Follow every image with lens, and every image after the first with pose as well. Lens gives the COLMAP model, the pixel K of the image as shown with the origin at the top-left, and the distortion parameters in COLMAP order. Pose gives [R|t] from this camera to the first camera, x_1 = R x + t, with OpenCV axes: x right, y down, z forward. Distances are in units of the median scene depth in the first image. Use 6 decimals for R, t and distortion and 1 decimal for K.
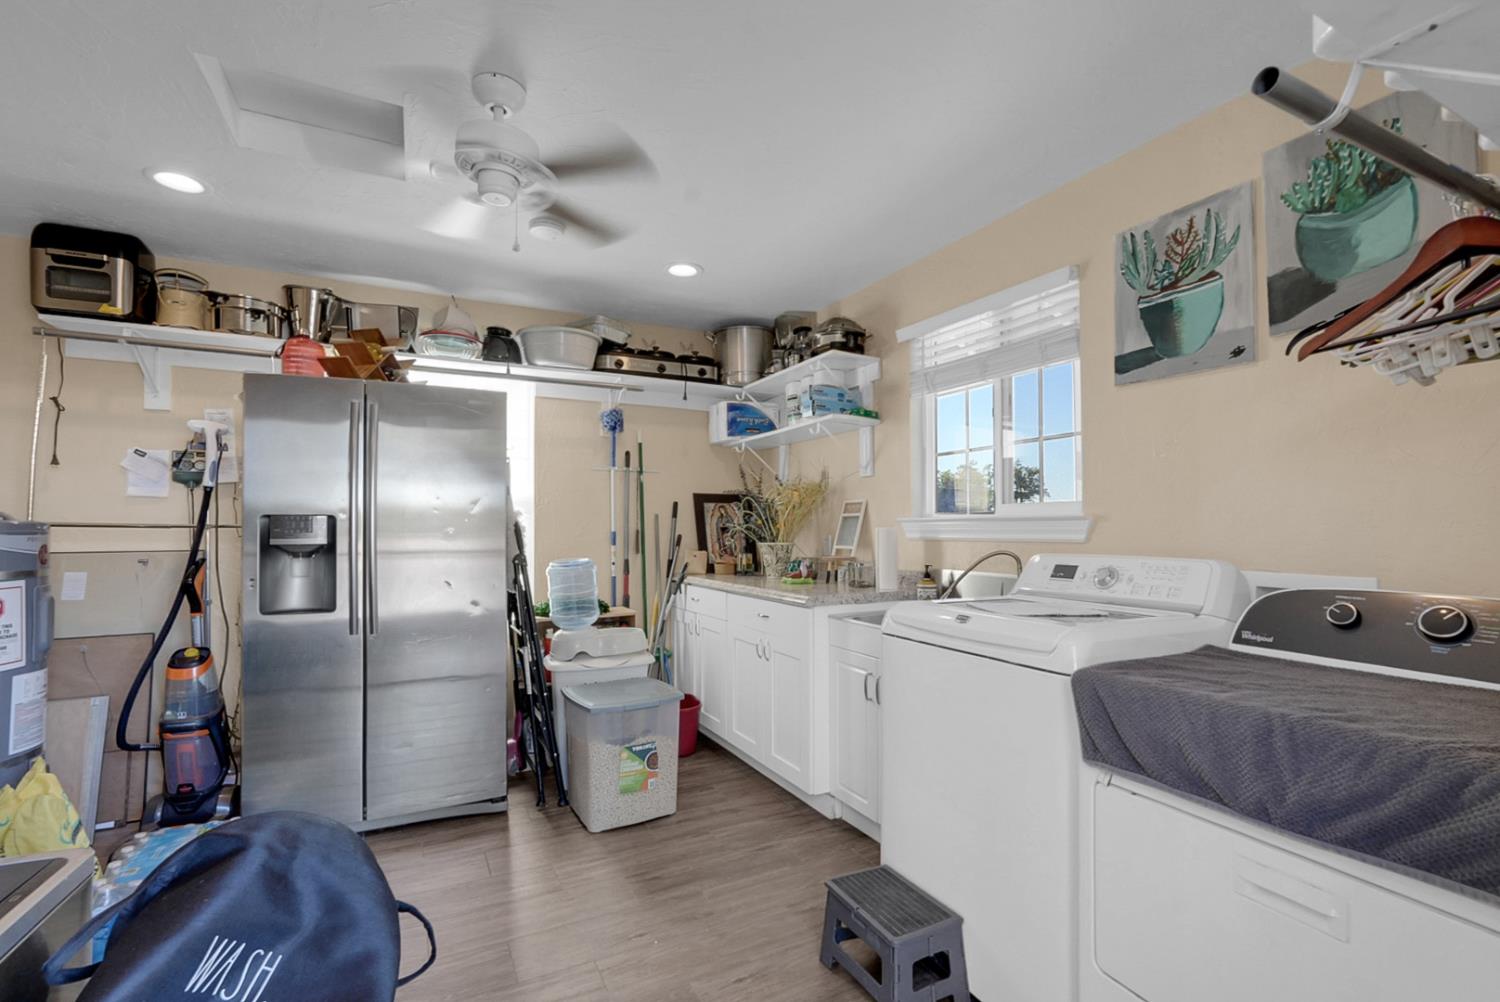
lens RADIAL K [[678.9, 0, 748.9], [0, 678.9, 512.6], [0, 0, 1]] dist [-0.012606, 0.006109]
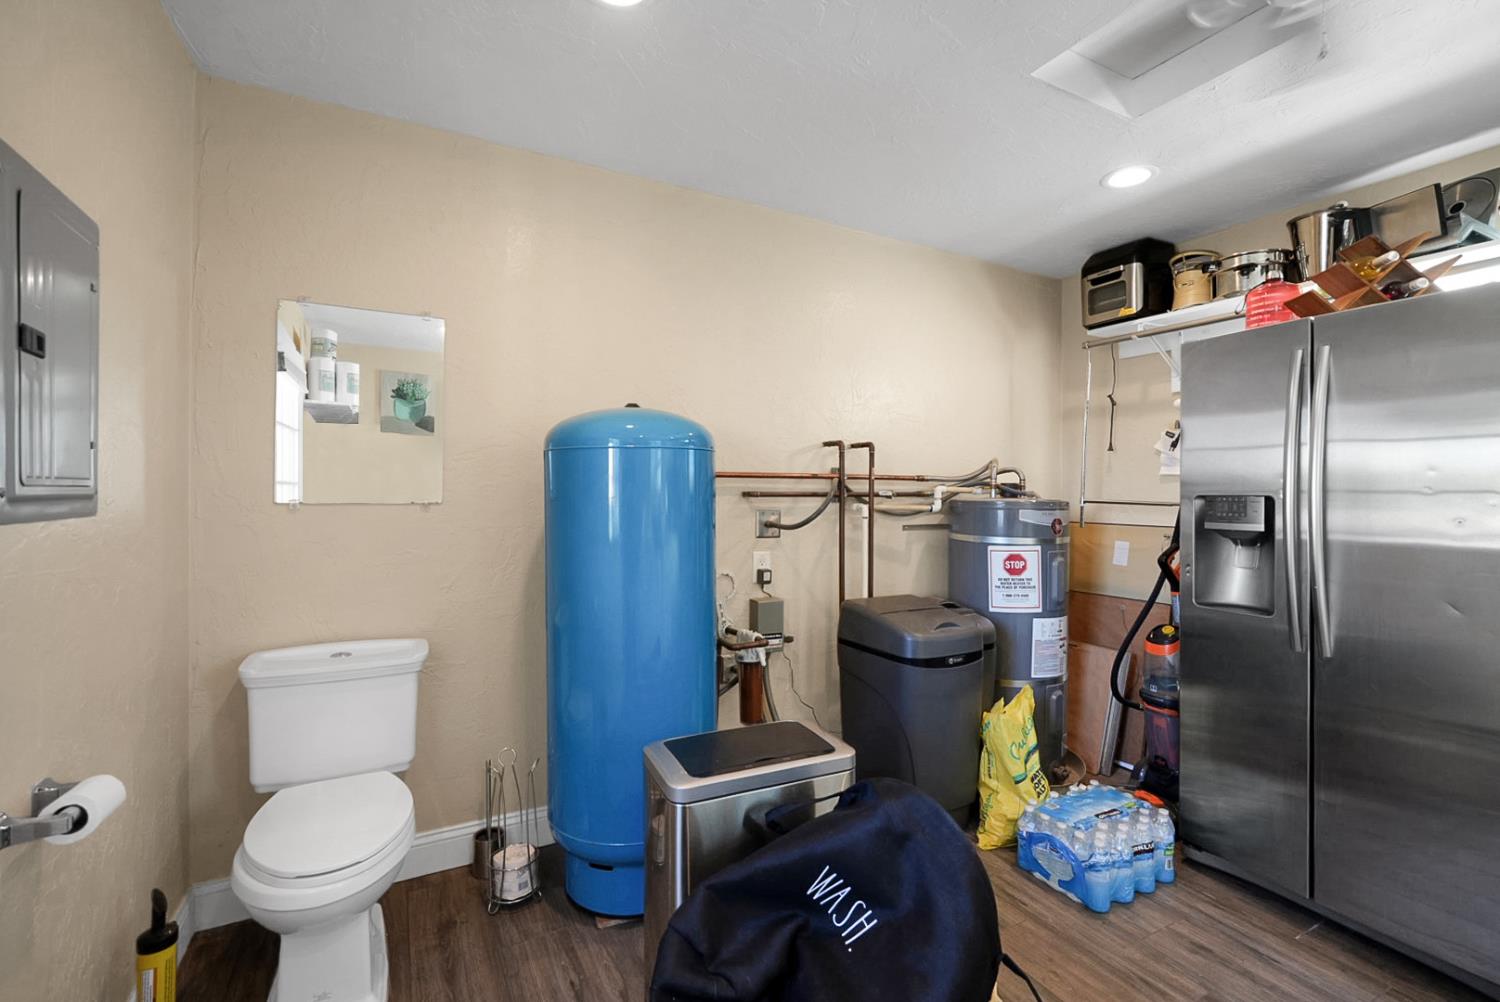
lens RADIAL K [[661.9, 0, 744.6], [0, 661.9, 490.0], [0, 0, 1]] dist [-0.004914, 0.000293]
pose [[0.006976, 0.000419, -0.999976, 0.158102], [0.018157, 0.999835, 0.000546, -0.014814], [0.999811, -0.018160, 0.006967, 0.354914]]
